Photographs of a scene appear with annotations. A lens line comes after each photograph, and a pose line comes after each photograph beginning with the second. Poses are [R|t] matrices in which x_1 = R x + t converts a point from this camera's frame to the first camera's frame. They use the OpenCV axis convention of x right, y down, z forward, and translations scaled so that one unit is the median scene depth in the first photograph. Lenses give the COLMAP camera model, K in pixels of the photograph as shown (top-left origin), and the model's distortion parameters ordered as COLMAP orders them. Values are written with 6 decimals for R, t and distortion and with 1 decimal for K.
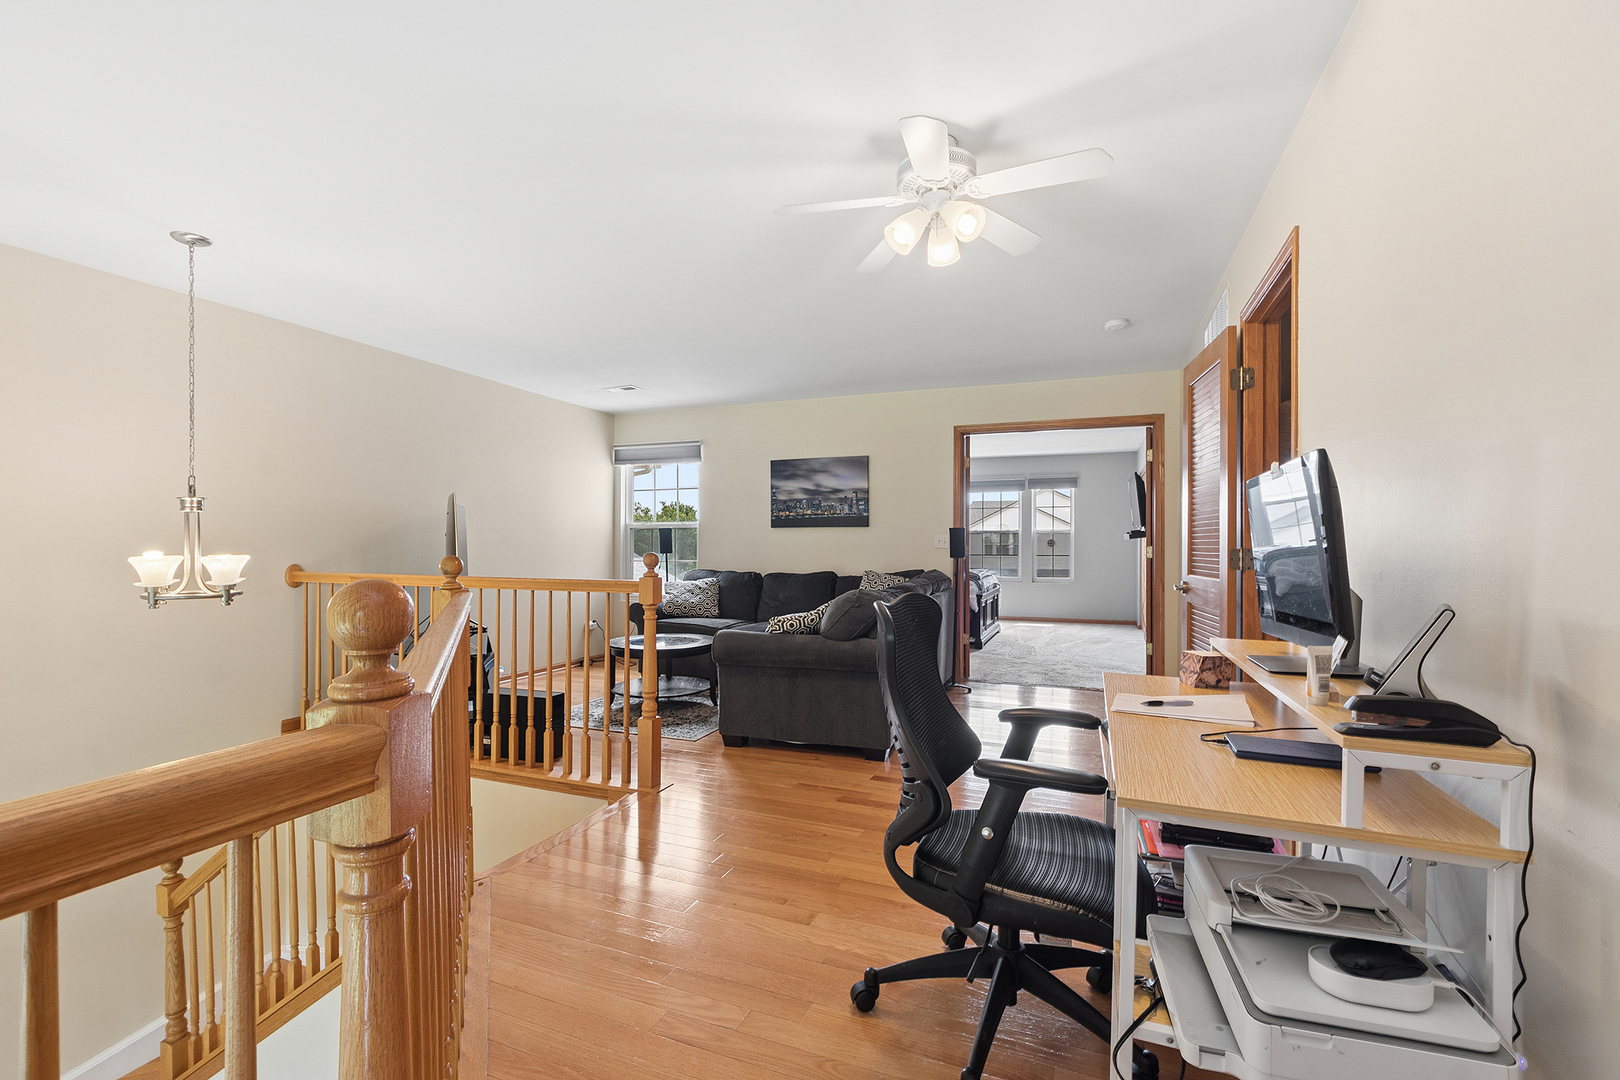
lens RADIAL K [[723.0, 0, 804.5], [0, 723.0, 544.2], [0, 0, 1]] dist [0.000900, -0.000439]
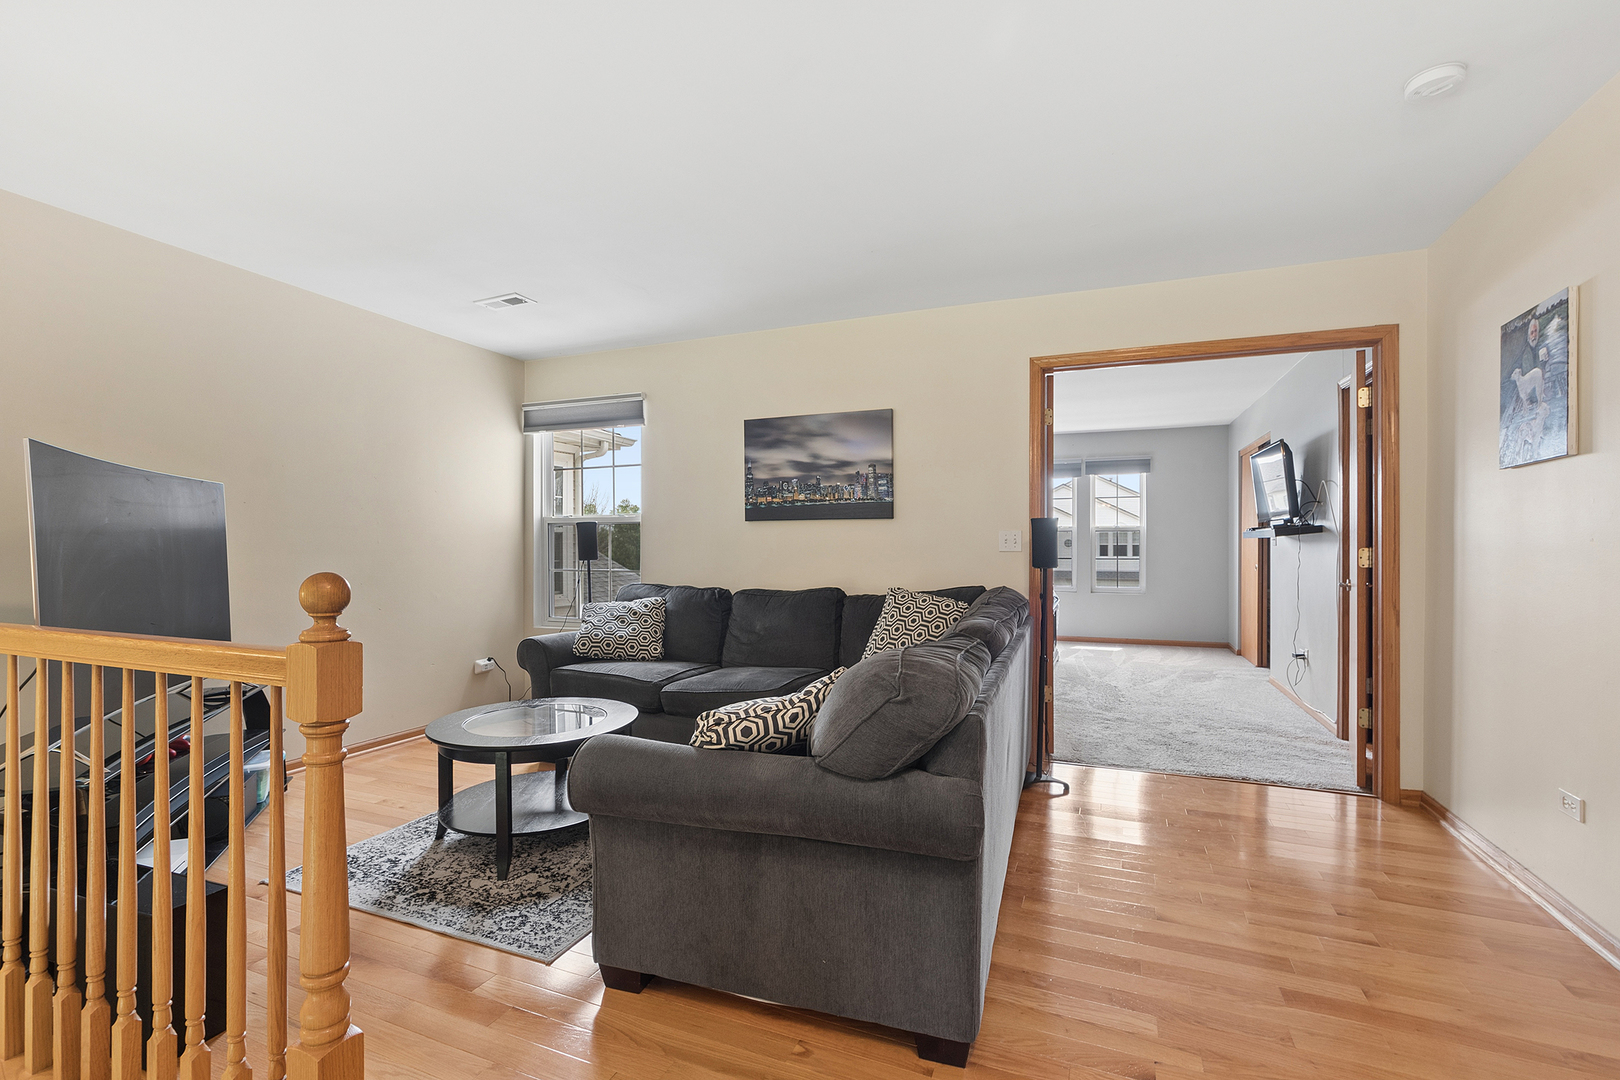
lens RADIAL K [[723.0, 0, 804.5], [0, 723.0, 544.2], [0, 0, 1]] dist [0.000900, -0.000439]
pose [[0.999981, -0.002825, -0.005533, 0.012536], [0.002818, 0.999995, -0.001204, -0.000665], [0.005536, 0.001188, 0.999984, 0.347645]]
